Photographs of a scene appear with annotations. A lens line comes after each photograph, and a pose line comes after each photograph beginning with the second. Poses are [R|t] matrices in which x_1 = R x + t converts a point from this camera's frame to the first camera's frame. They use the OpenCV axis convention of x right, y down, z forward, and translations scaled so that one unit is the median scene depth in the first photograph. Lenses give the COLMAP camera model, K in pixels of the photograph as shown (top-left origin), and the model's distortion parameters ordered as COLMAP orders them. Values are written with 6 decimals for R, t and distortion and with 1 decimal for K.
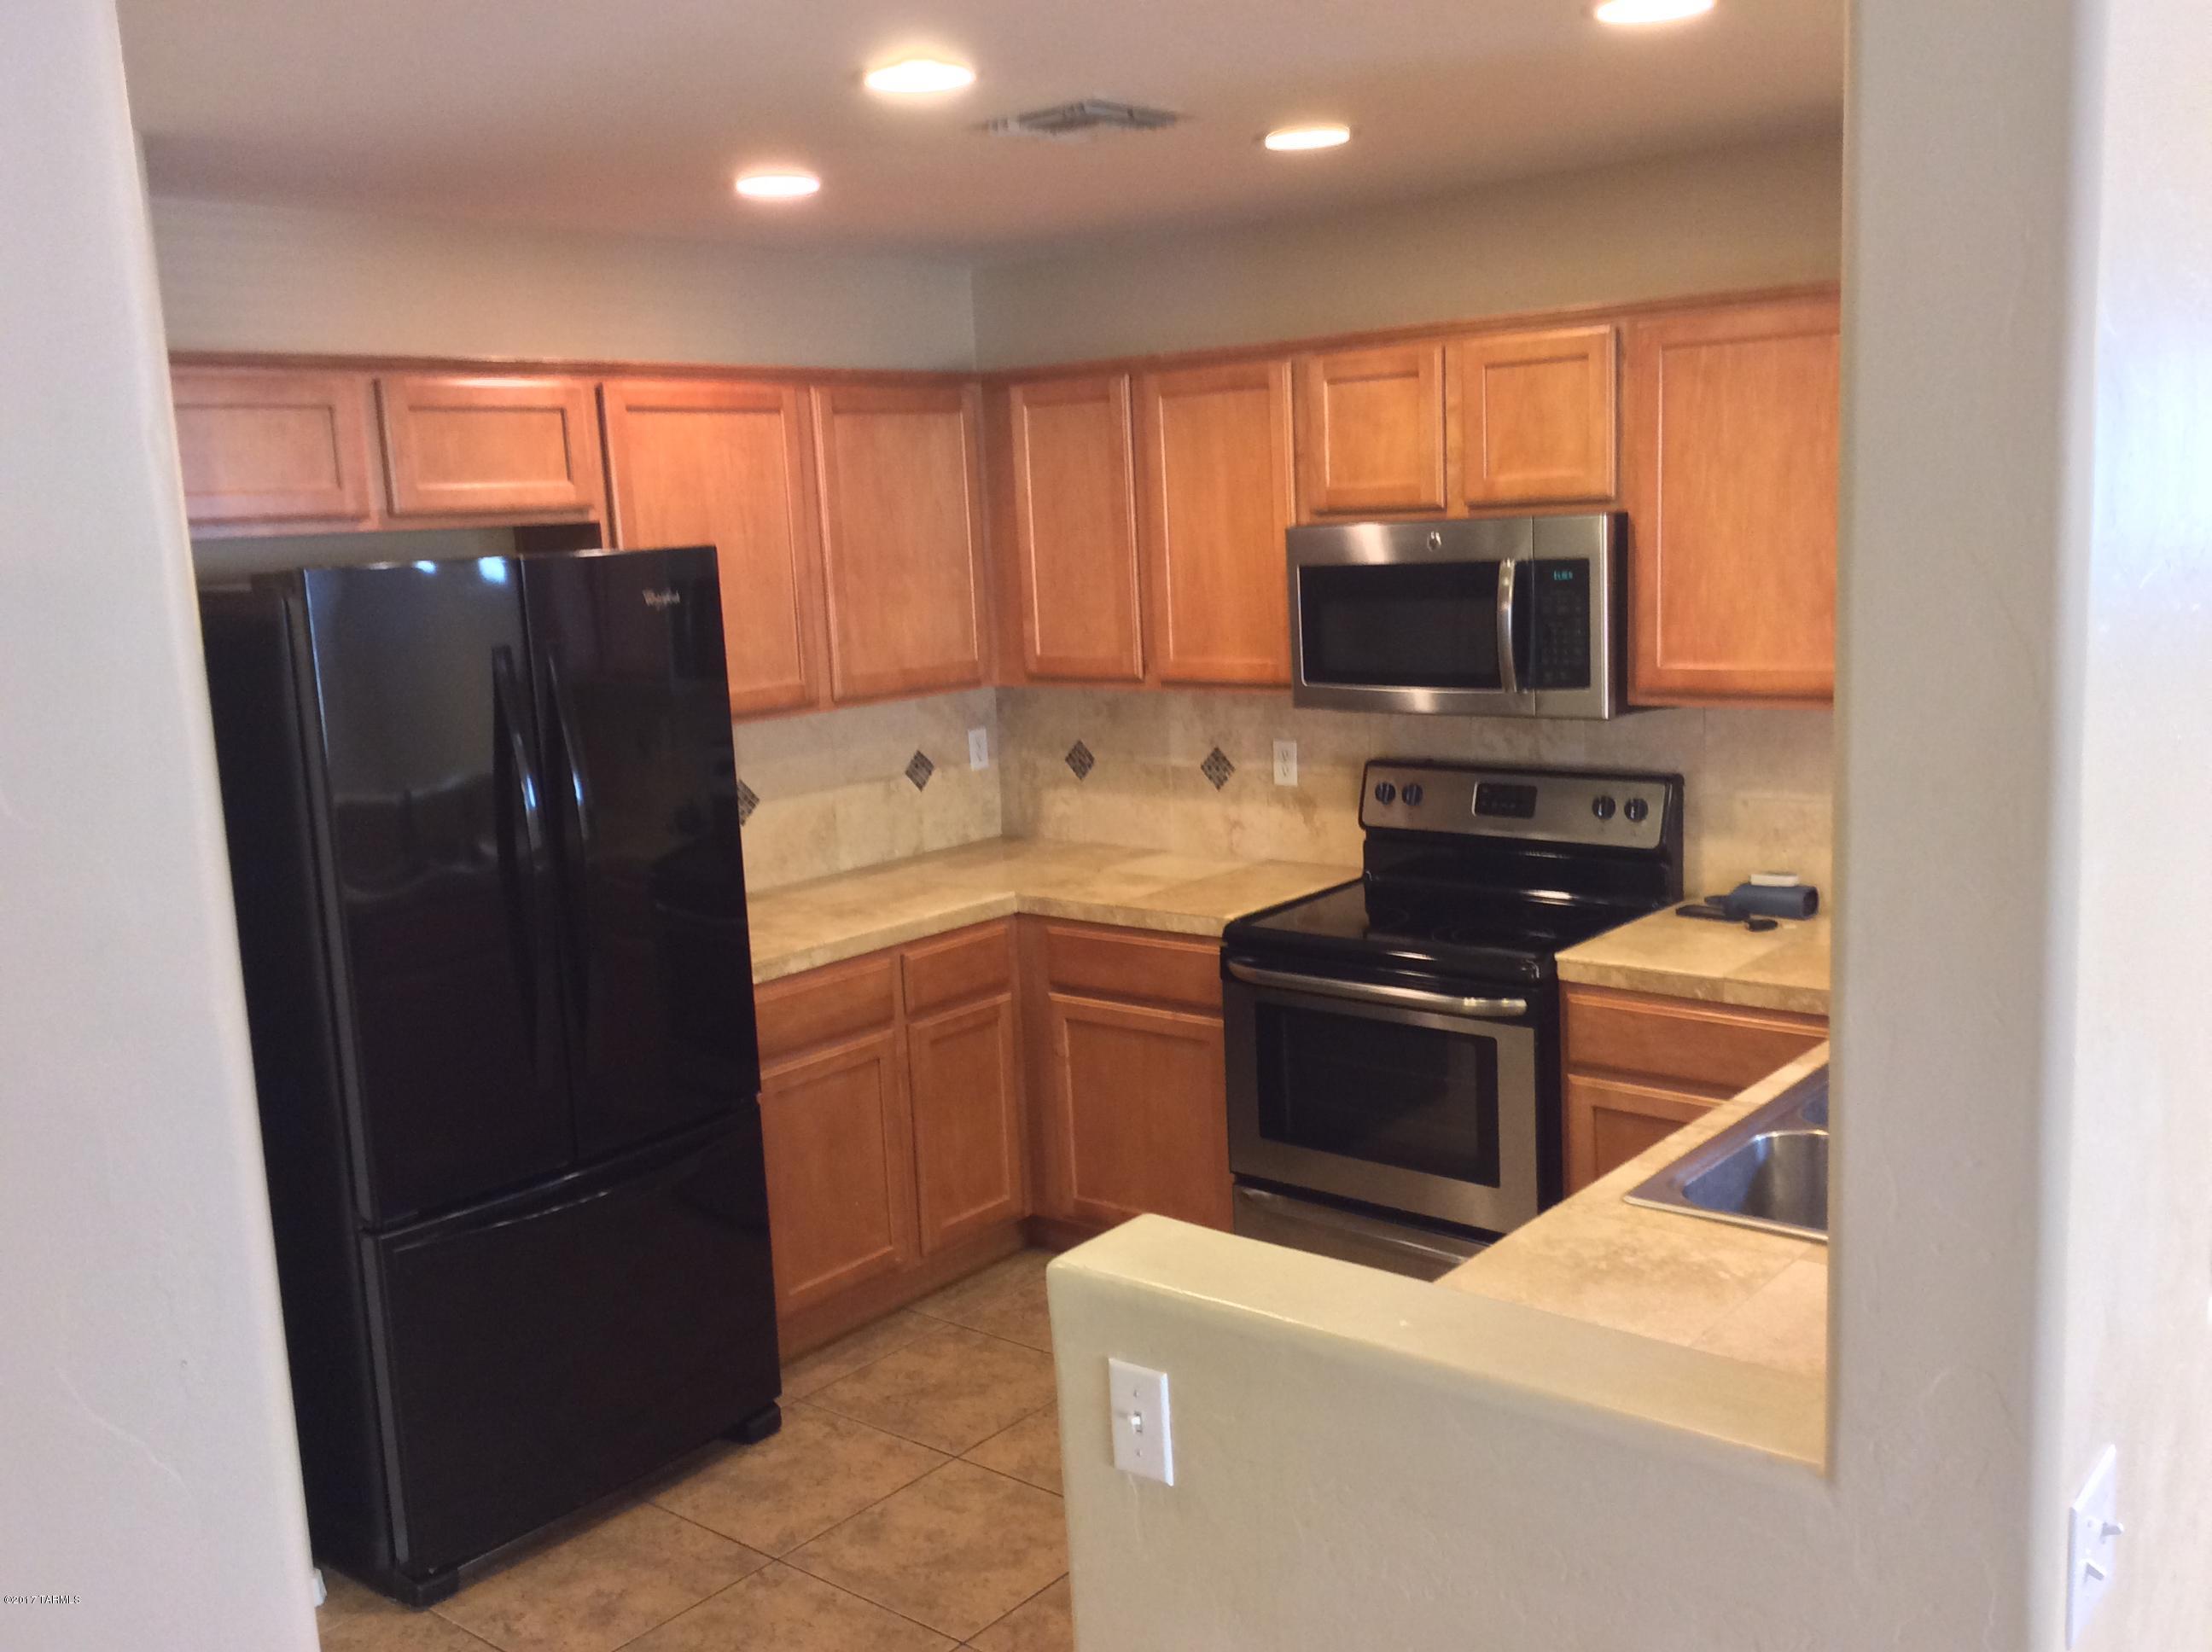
lens RADIAL K [[1988.3, 0, 1097.1], [0, 1988.3, 840.4], [0, 0, 1]] dist [0.112334, -0.191974]
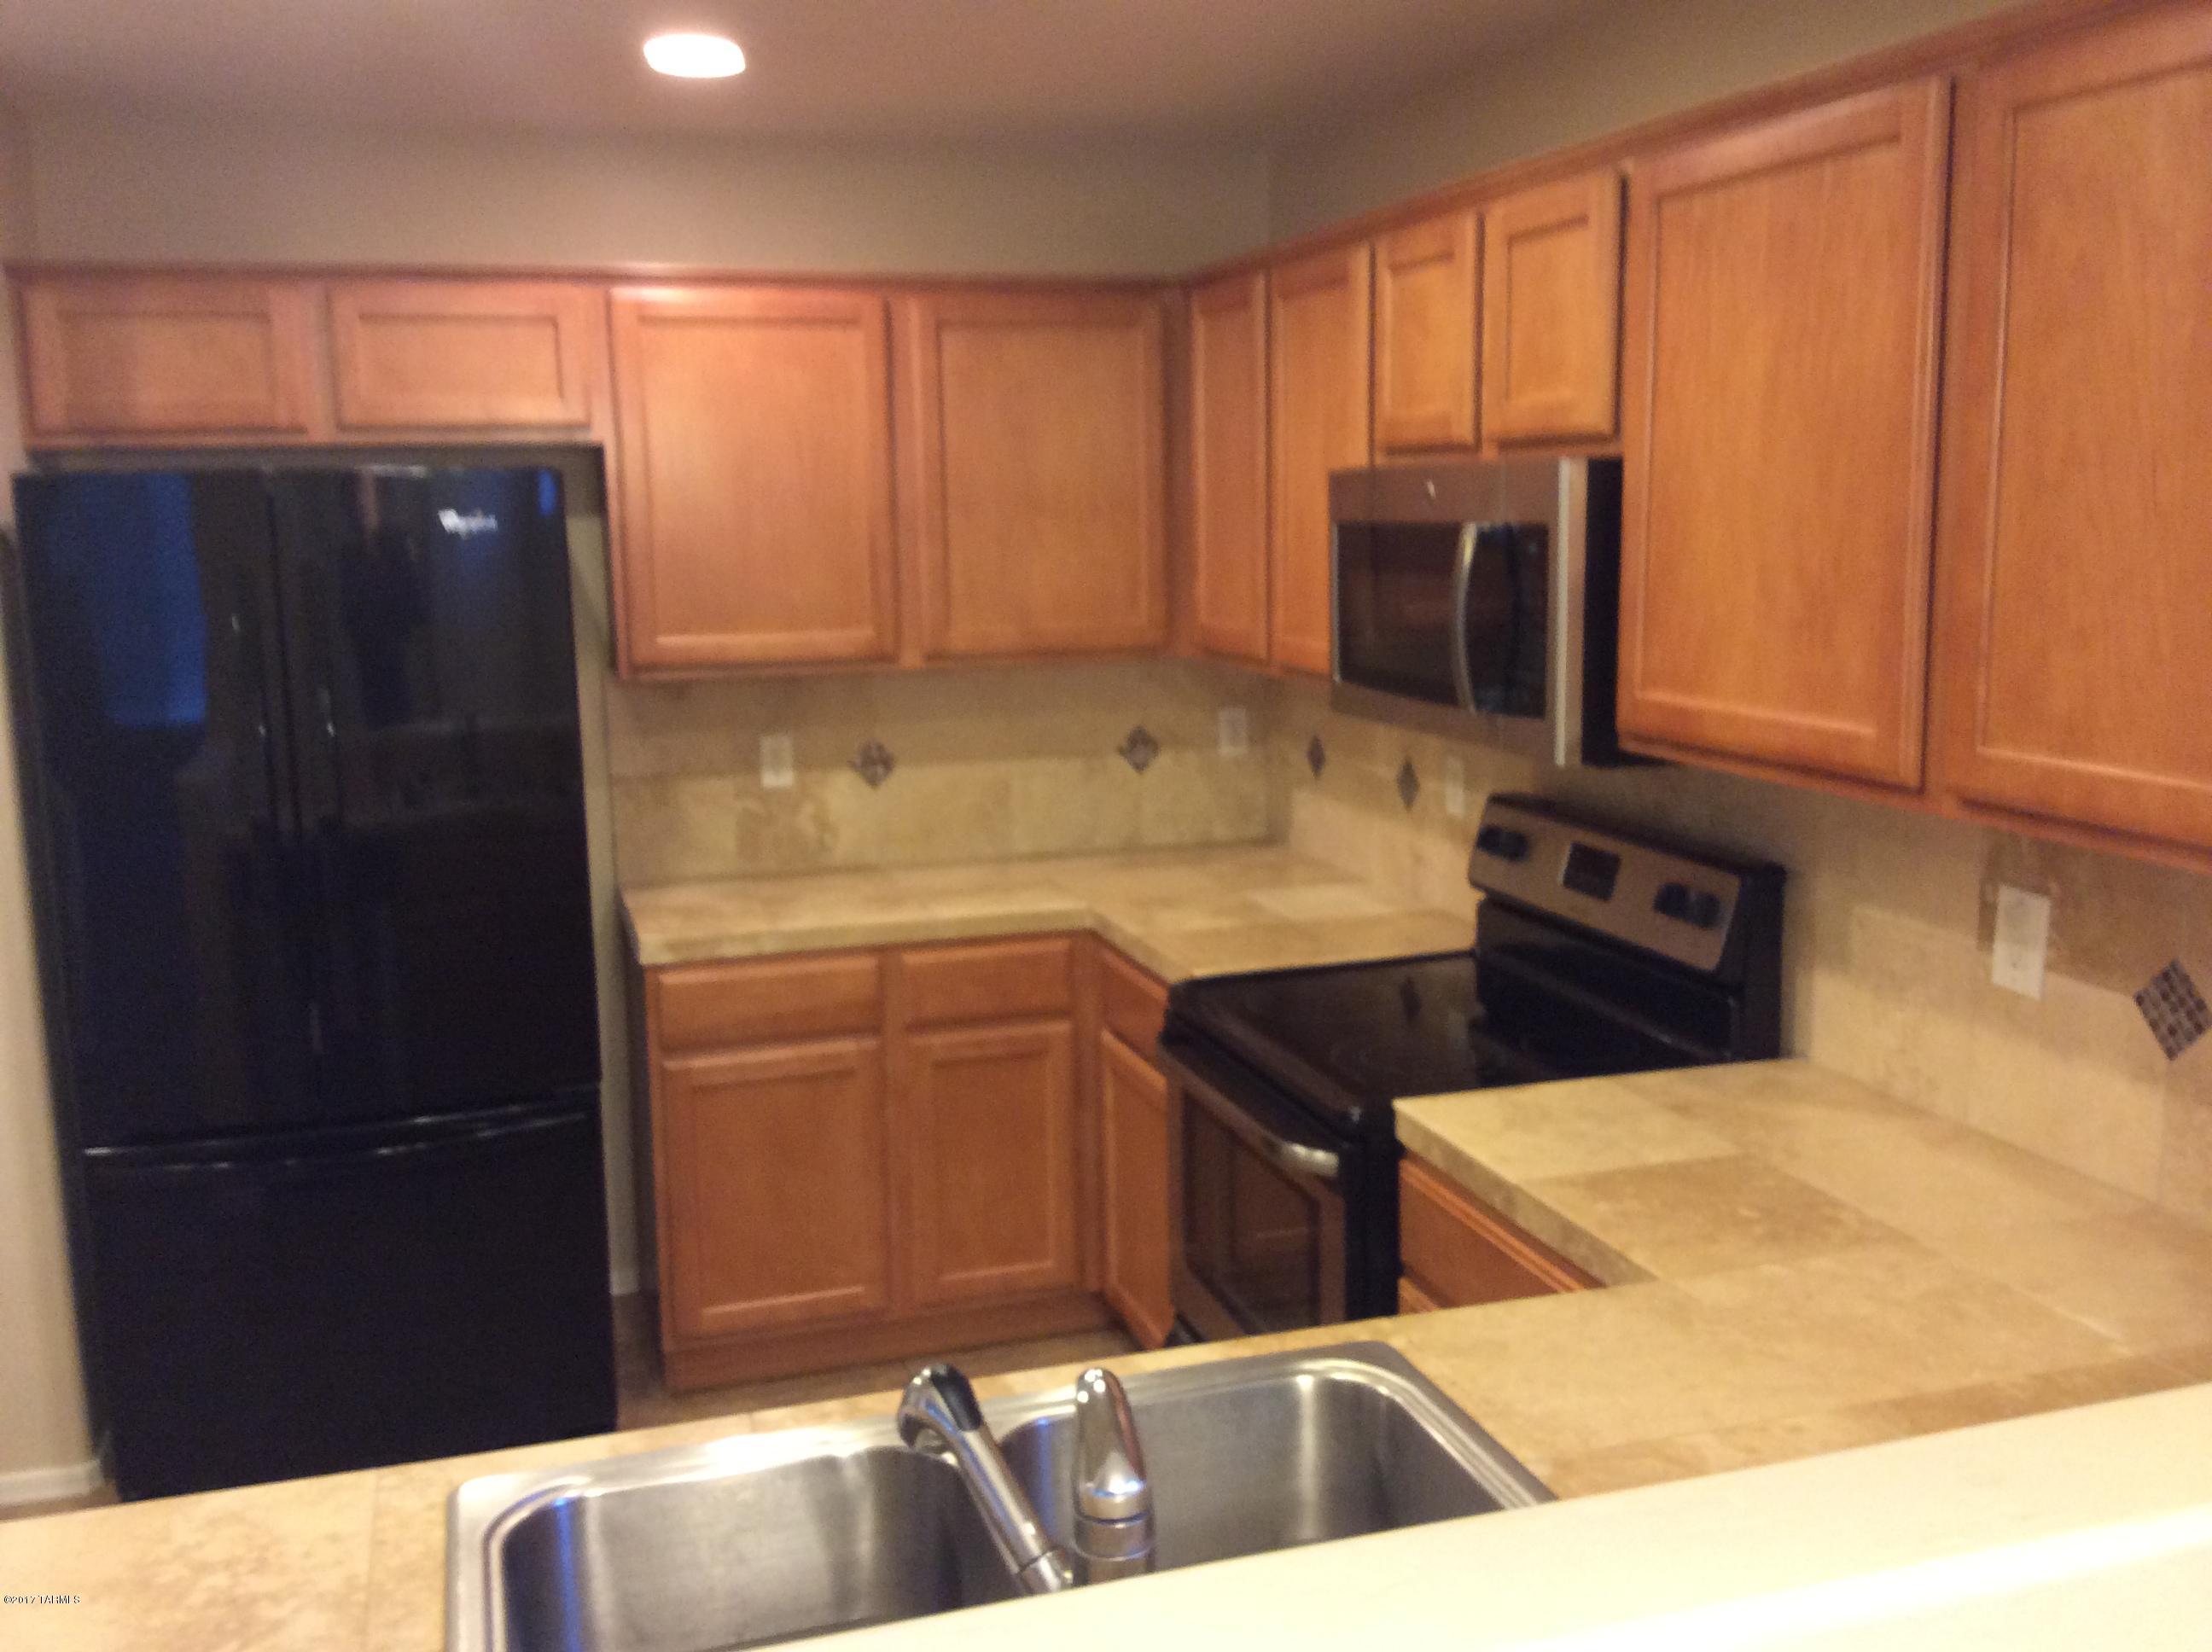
lens RADIAL K [[2010.0, 0, 1106.0], [0, 2010.0, 826.0], [0, 0, 1]] dist [0.027489, 0.000704]
pose [[0.839286, 0.121016, -0.530051, 0.452282], [-0.113832, 0.992419, 0.046336, -0.051418], [0.531640, 0.021448, 0.846699, 0.330388]]
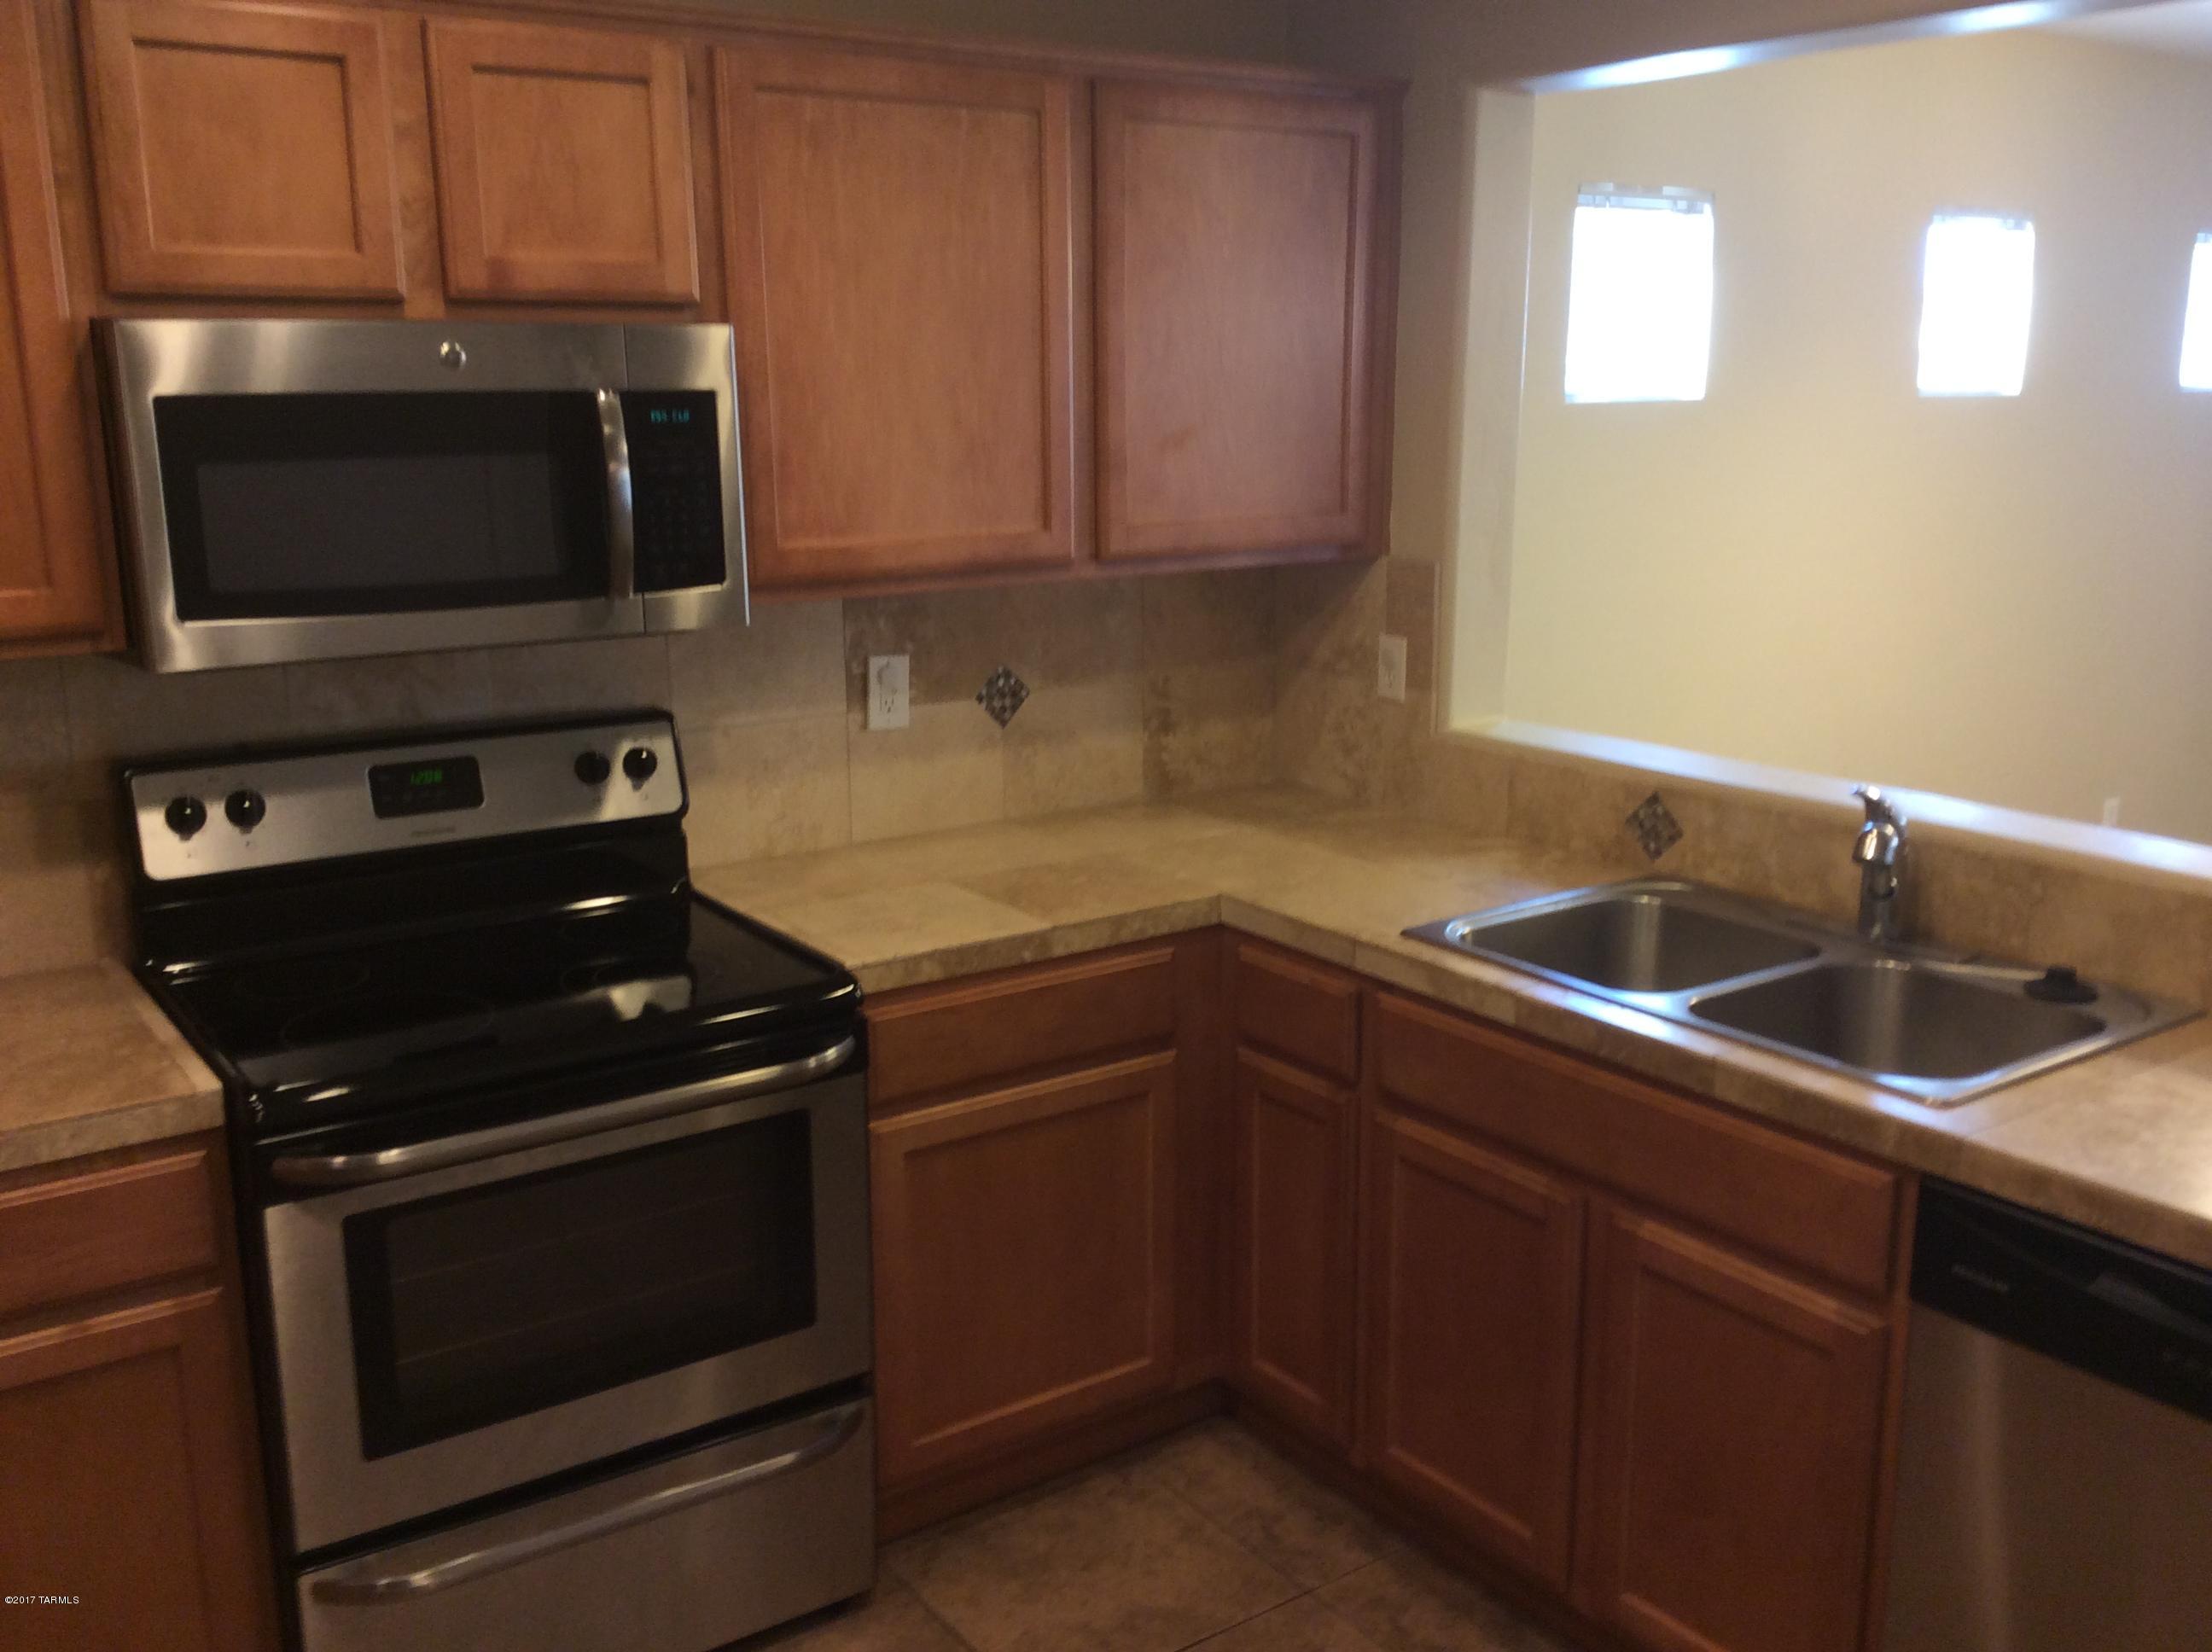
lens RADIAL K [[1988.3, 0, 1097.1], [0, 1988.3, 840.4], [0, 0, 1]] dist [0.112334, -0.191974]
pose [[0.267631, -0.173935, 0.947692, -0.359845], [0.159141, 0.978042, 0.134564, -0.057710], [-0.950288, 0.114804, 0.289435, 0.645127]]
